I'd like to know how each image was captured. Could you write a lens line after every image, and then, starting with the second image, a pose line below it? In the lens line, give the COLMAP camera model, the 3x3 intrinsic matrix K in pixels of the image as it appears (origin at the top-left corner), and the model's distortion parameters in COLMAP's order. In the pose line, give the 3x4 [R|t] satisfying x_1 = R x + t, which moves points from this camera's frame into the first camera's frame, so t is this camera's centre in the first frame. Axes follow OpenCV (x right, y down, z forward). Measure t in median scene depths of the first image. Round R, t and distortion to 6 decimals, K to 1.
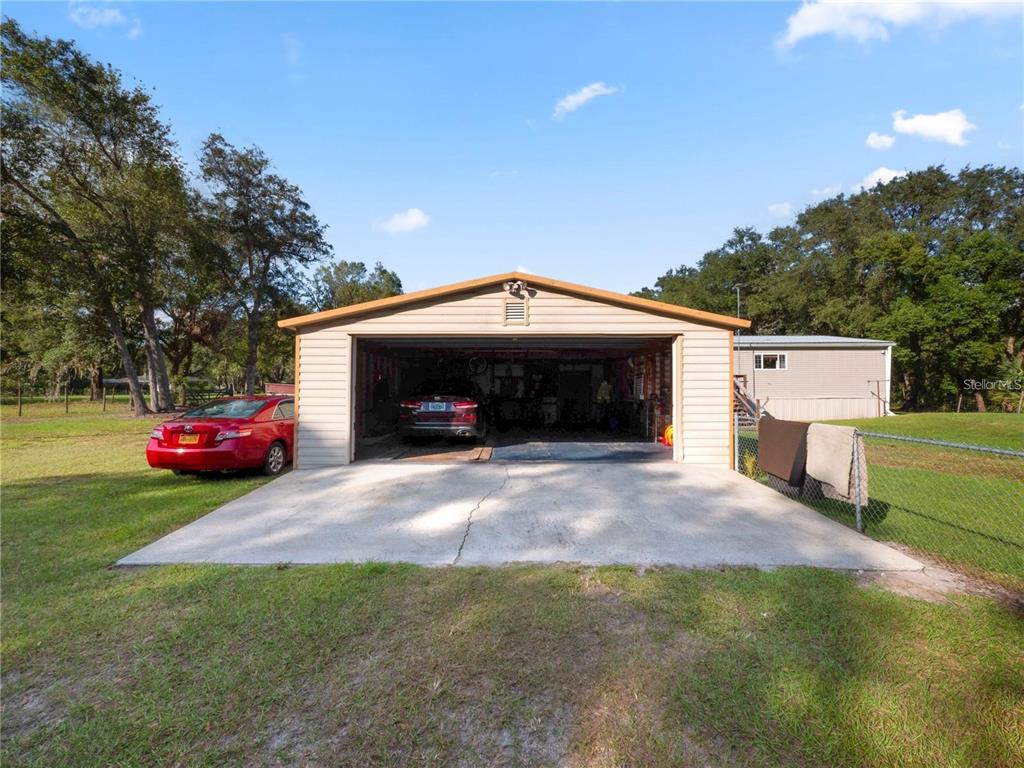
lens RADIAL K [[429.1, 0, 507.2], [0, 429.1, 381.6], [0, 0, 1]] dist [-0.008541, 0.000449]
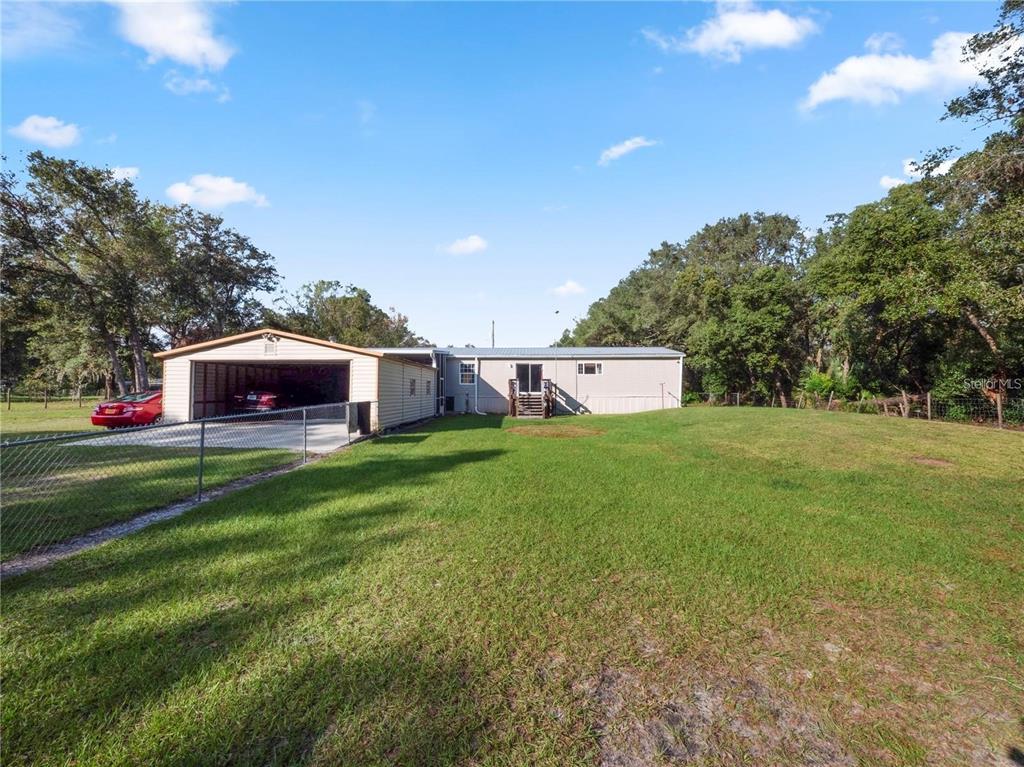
lens RADIAL K [[429.1, 0, 507.2], [0, 429.1, 381.1], [0, 0, 1]] dist [-0.008541, 0.000449]
pose [[0.999072, 0.000683, -0.043068, 0.420667], [-0.000969, 0.999978, -0.006616, 0.000194], [0.043063, 0.006652, 0.999050, -0.326892]]
